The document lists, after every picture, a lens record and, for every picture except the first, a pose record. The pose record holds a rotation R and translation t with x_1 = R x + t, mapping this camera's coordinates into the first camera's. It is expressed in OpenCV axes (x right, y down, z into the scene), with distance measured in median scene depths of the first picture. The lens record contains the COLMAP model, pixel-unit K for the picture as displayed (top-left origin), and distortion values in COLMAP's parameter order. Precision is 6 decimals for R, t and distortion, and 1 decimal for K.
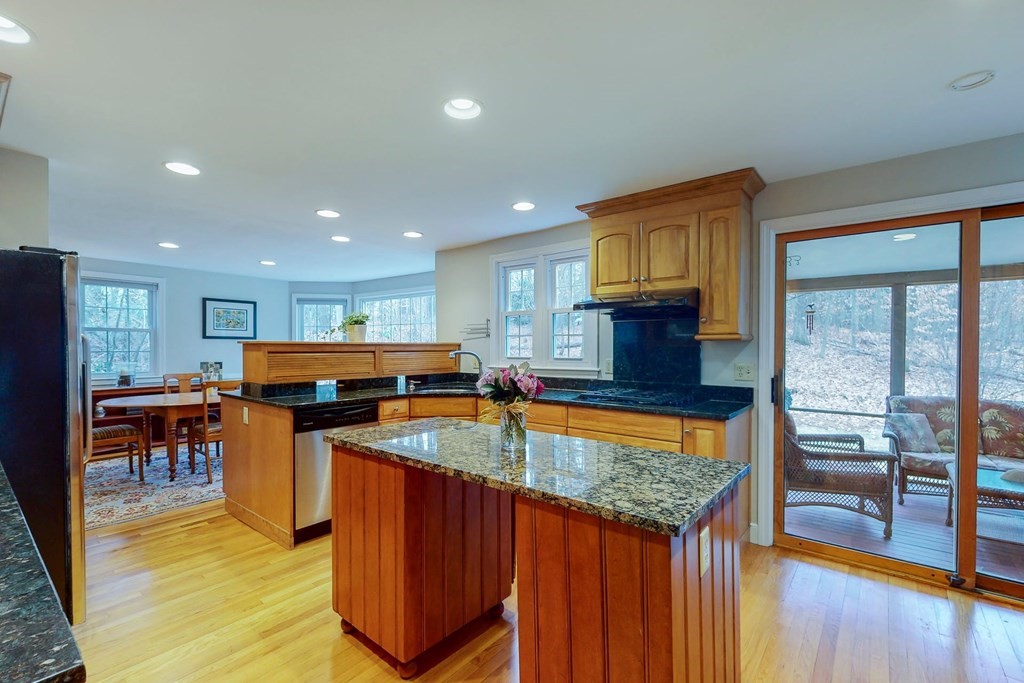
lens RADIAL K [[450.1, 0, 515.5], [0, 450.1, 346.2], [0, 0, 1]] dist [-0.002167, -0.000288]
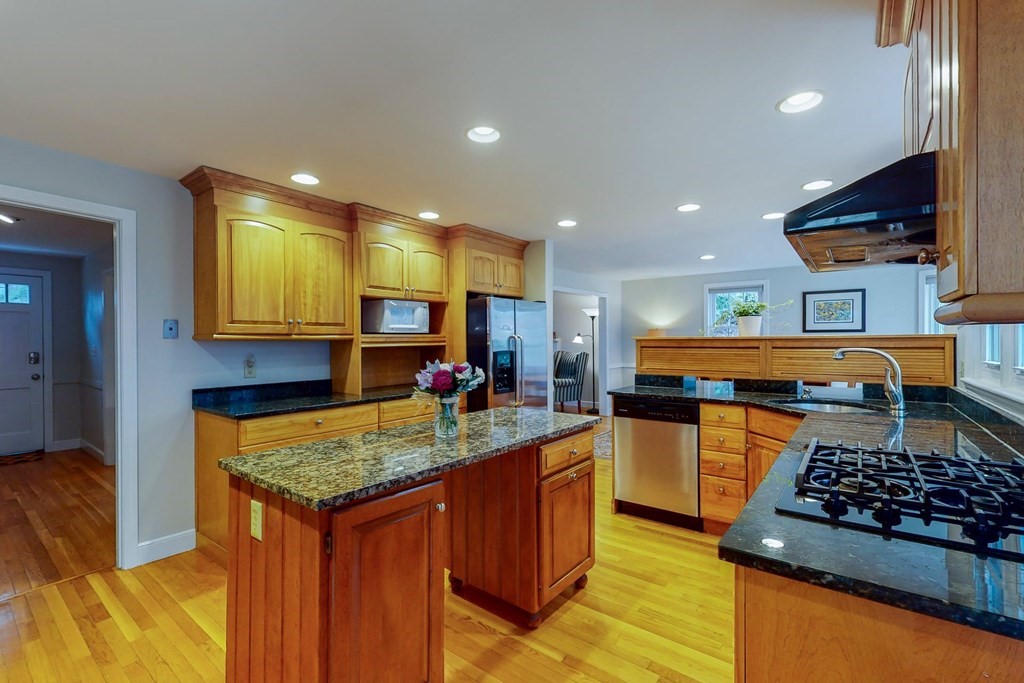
lens RADIAL K [[449.5, 0, 498.1], [0, 449.5, 340.2], [0, 0, 1]] dist [-0.001653, -0.000138]
pose [[0.010110, -0.002968, -0.999944, 0.506649], [0.006320, 0.999976, -0.002904, -0.002363], [0.999929, -0.006290, 0.010129, 0.512480]]
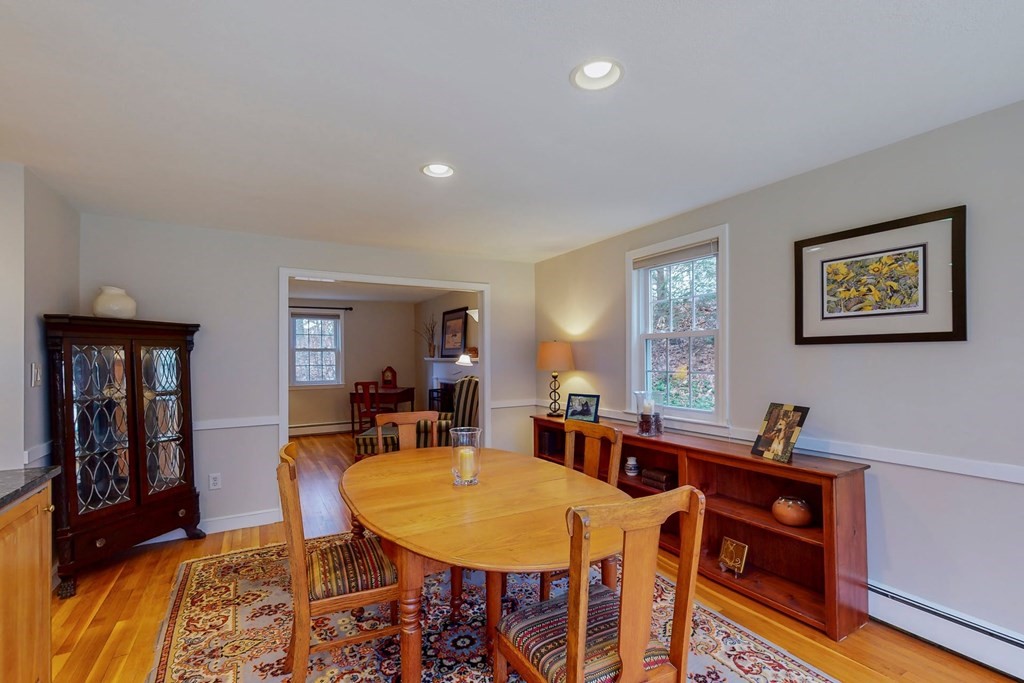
lens RADIAL K [[457.0, 0, 490.9], [0, 457.0, 334.1], [0, 0, 1]] dist [-0.001922, -0.000388]
pose [[-0.400719, -0.045335, -0.915079, -0.359632], [0.009041, 0.998531, -0.053429, -0.010703], [0.916157, -0.029683, -0.399720, 1.522227]]
